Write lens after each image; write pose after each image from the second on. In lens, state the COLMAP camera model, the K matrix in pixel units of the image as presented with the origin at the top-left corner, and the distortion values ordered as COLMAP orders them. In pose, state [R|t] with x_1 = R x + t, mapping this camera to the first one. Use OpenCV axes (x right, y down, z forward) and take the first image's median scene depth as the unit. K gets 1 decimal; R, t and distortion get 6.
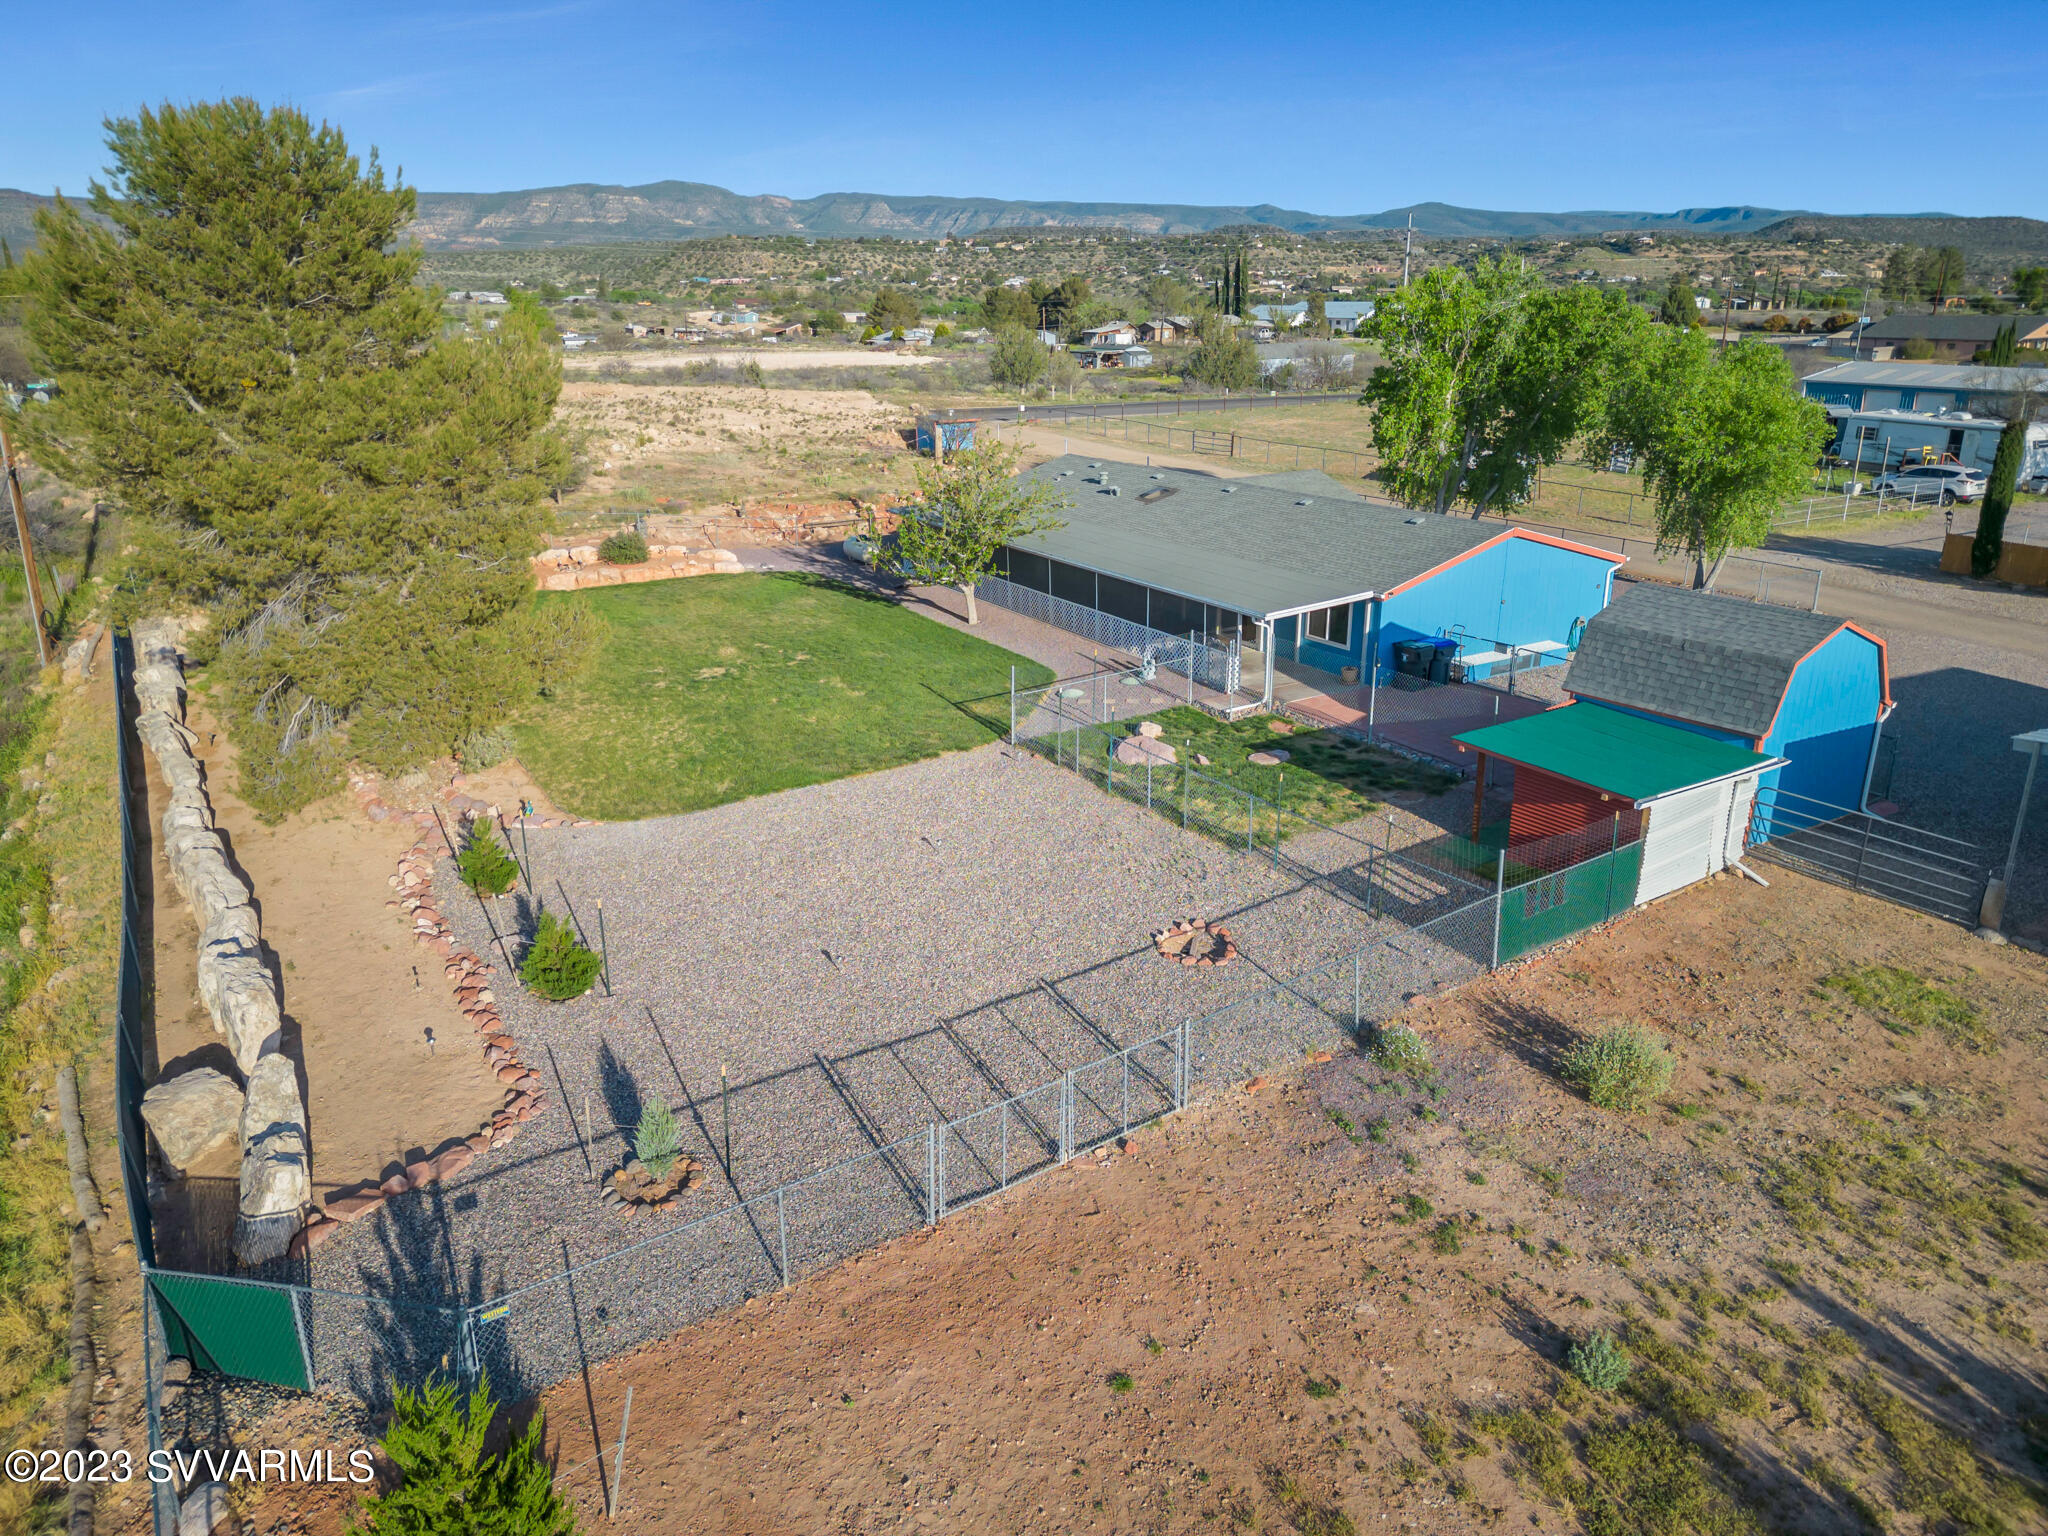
lens RADIAL K [[1421.8, 0, 1034.9], [0, 1421.8, 763.5], [0, 0, 1]] dist [0.058144, -0.046866]
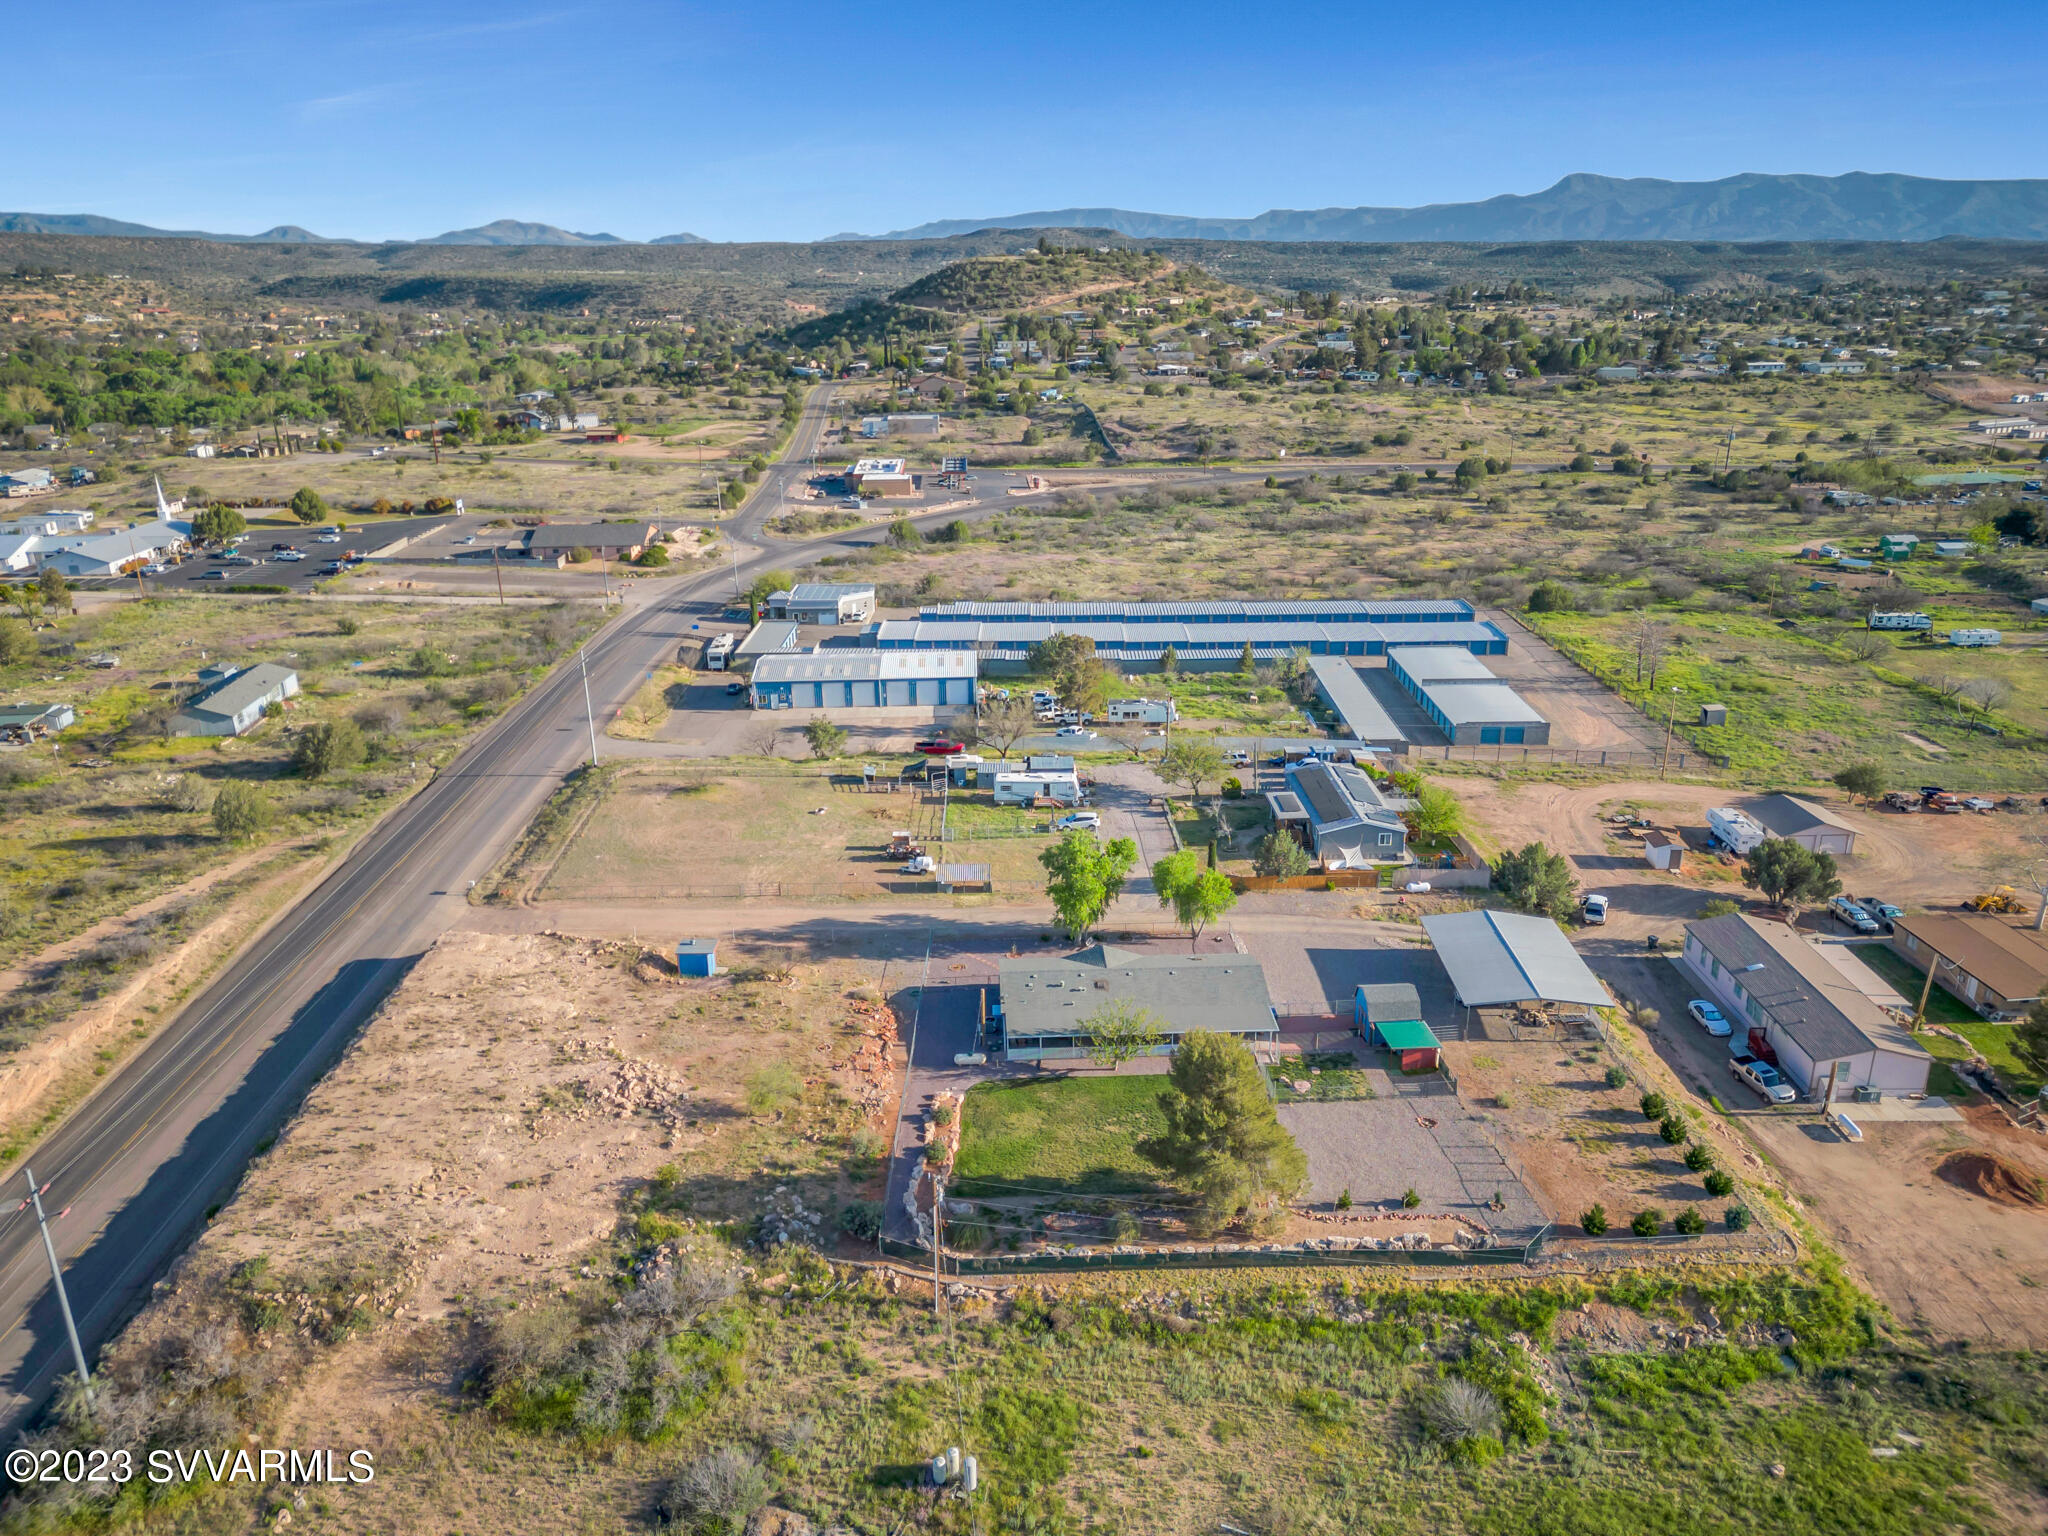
lens RADIAL K [[1421.8, 0, 1019.6], [0, 1421.8, 775.4], [0, 0, 1]] dist [0.058144, -0.046866]
pose [[0.483947, -0.296865, 0.823205, -3.244569], [0.292805, 0.941412, 0.167359, -1.692016], [-0.824658, 0.160045, 0.542517, -0.445216]]
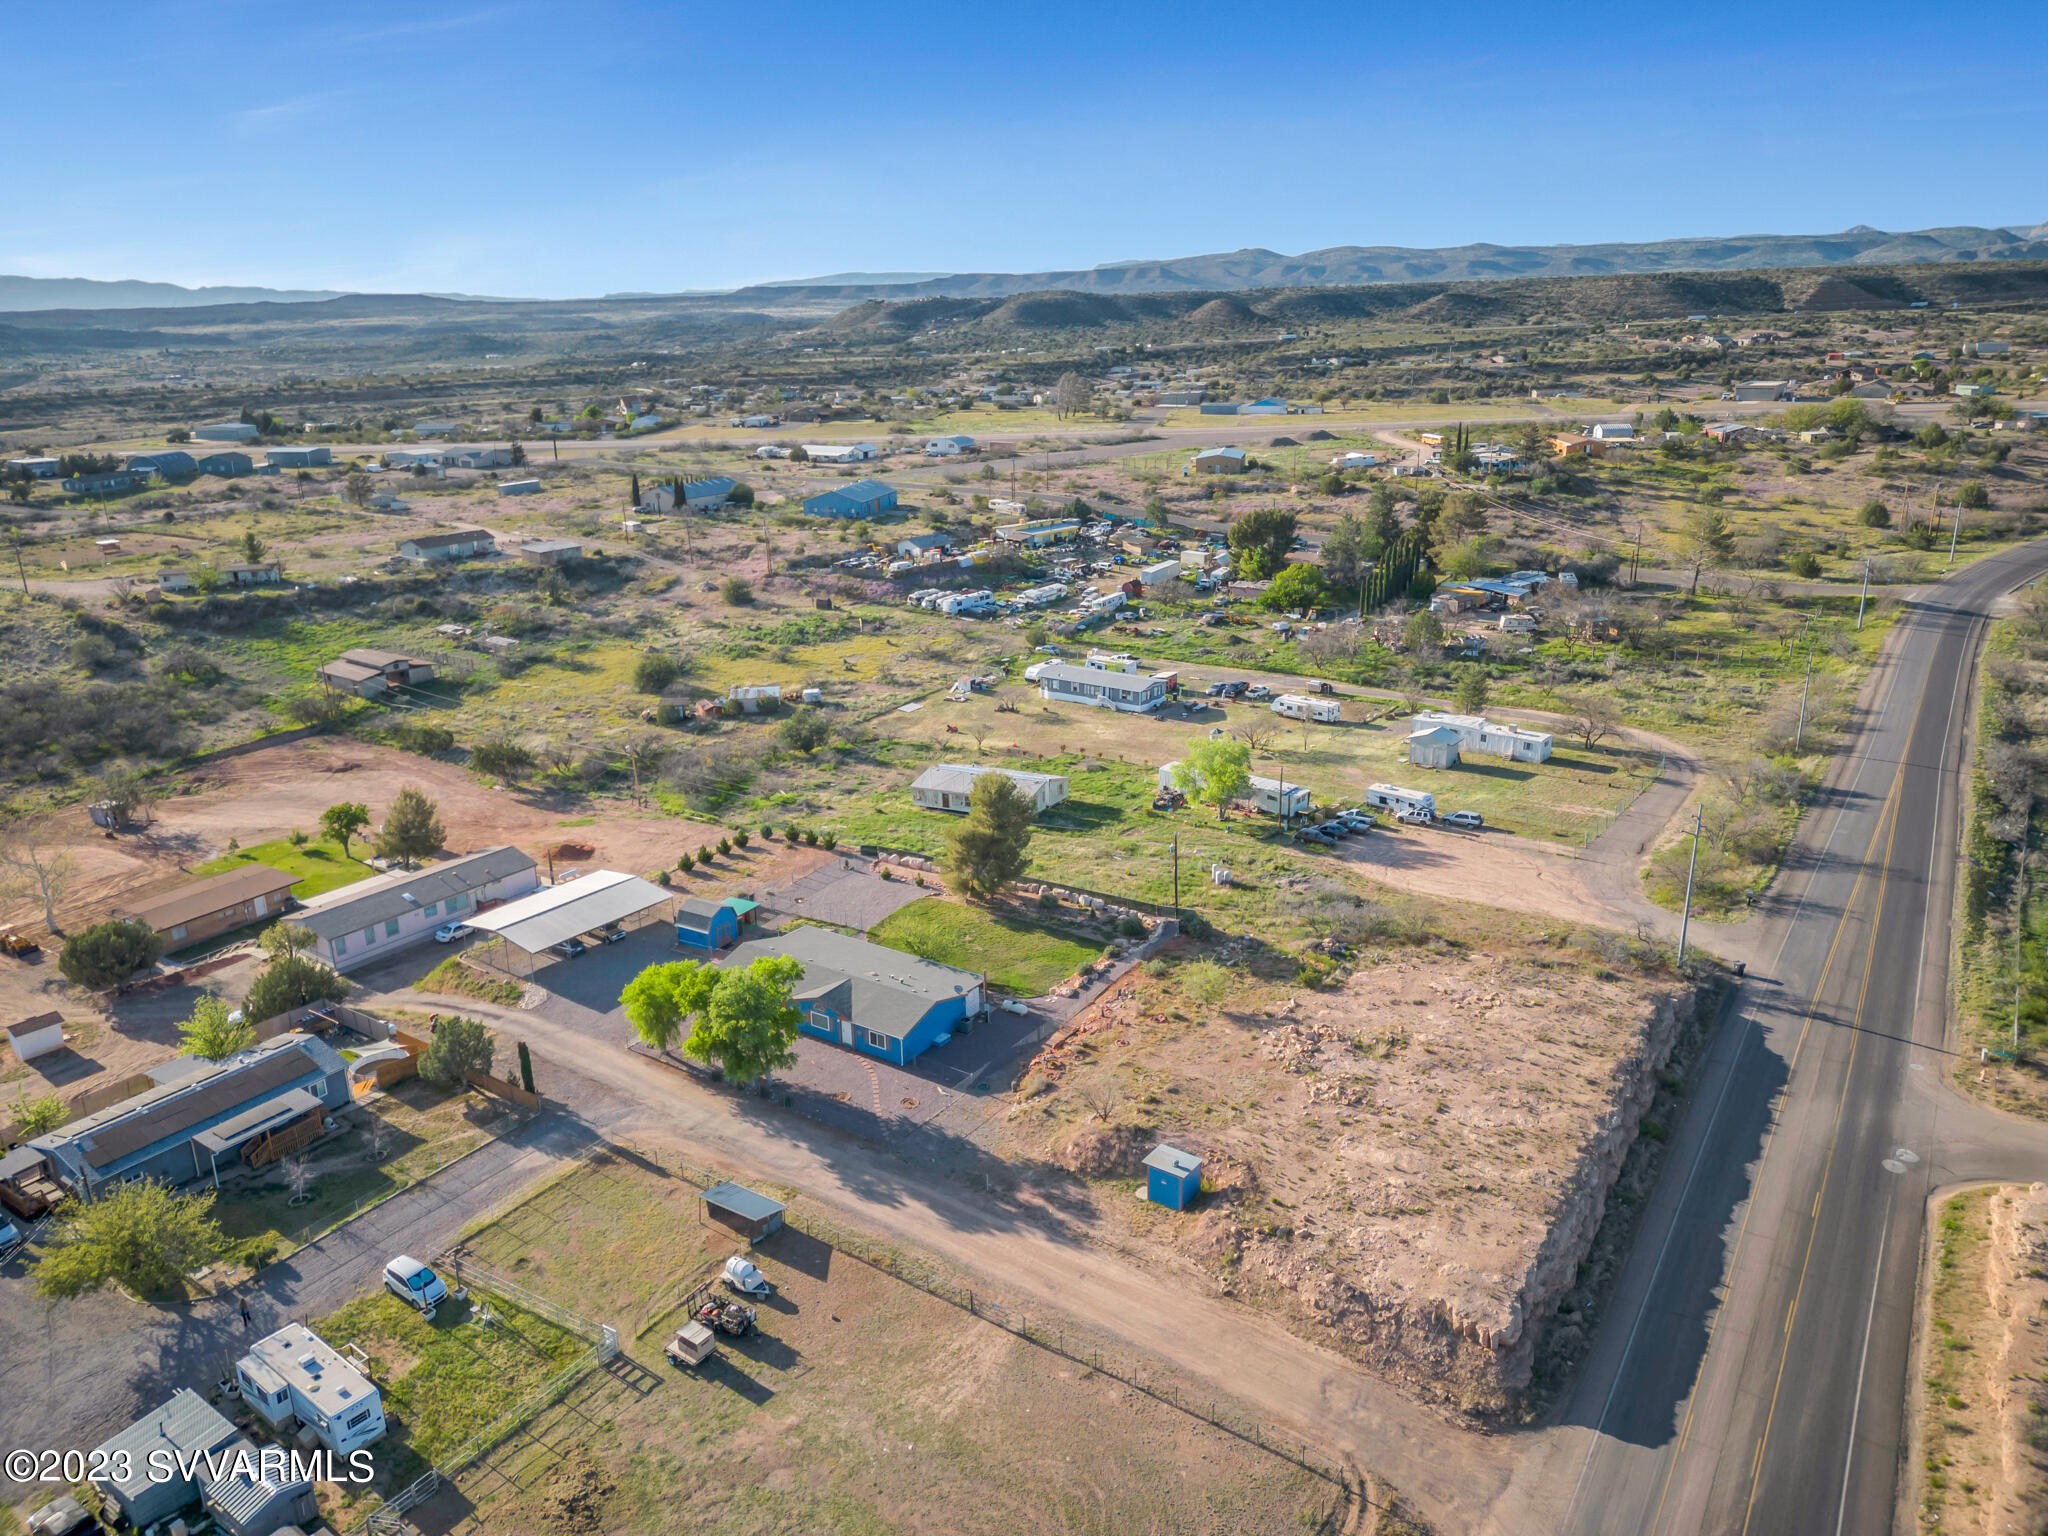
lens RADIAL K [[1421.8, 0, 1015.8], [0, 1421.8, 773.5], [0, 0, 1]] dist [0.058144, -0.046866]
pose [[-0.903392, 0.160730, -0.397554, 1.414820], [-0.111702, 0.806885, 0.580051, -3.483551], [0.414011, 0.568421, -0.710980, 4.738810]]
